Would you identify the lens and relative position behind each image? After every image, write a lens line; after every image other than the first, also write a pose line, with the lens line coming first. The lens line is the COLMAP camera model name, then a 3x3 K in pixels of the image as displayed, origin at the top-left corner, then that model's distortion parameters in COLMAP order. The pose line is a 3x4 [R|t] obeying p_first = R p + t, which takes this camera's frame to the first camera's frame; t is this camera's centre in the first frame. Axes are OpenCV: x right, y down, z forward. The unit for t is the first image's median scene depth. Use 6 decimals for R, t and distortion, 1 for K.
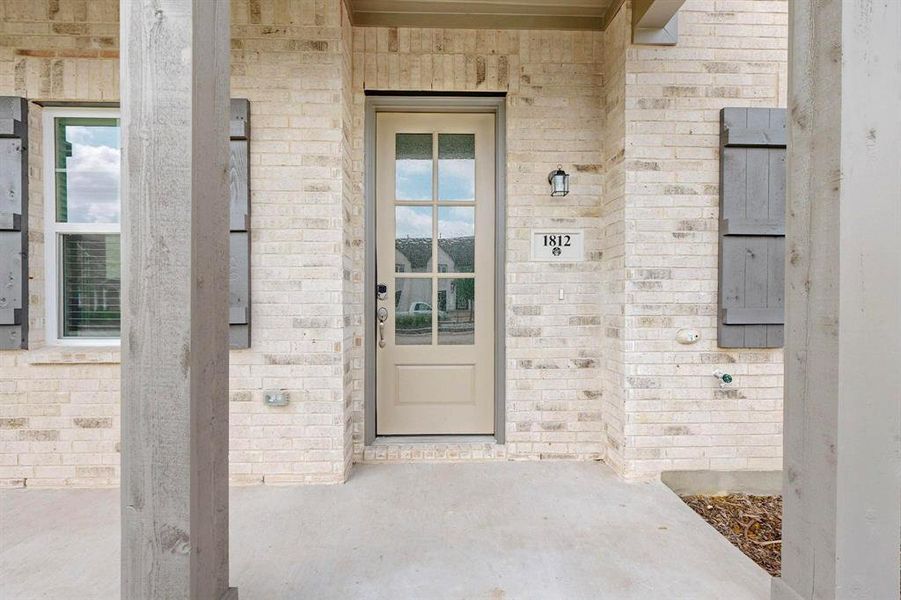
lens RADIAL K [[351.5, 0, 443.1], [0, 351.5, 302.9], [0, 0, 1]] dist [-0.004304, -0.000168]
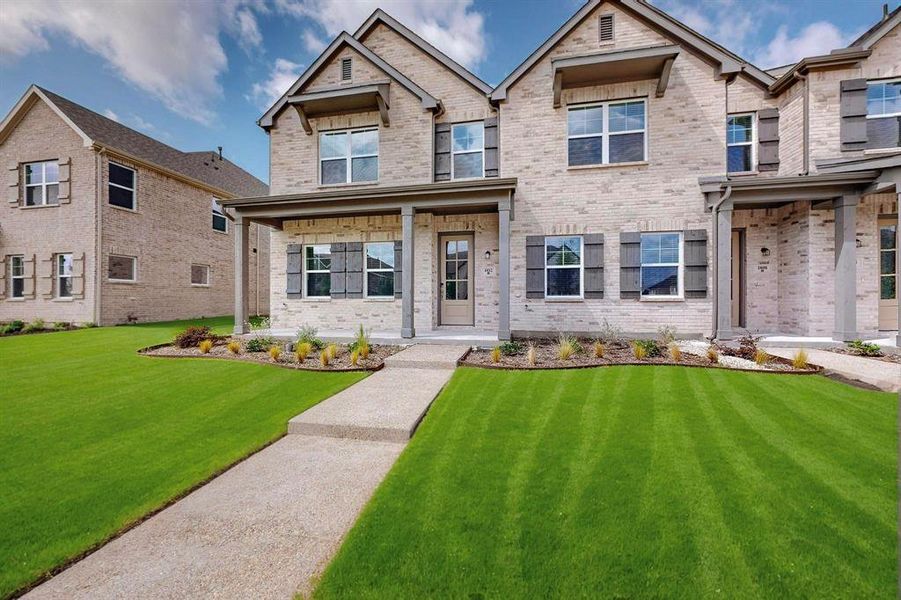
lens RADIAL K [[351.5, 0, 450.3], [0, 351.5, 300.7], [0, 0, 1]] dist [-0.004304, -0.000168]
pose [[0.976701, -0.001192, -0.214600, 0.757647], [-0.001956, 0.999894, -0.014456, 0.200656], [0.214594, 0.014539, 0.976595, -2.775892]]
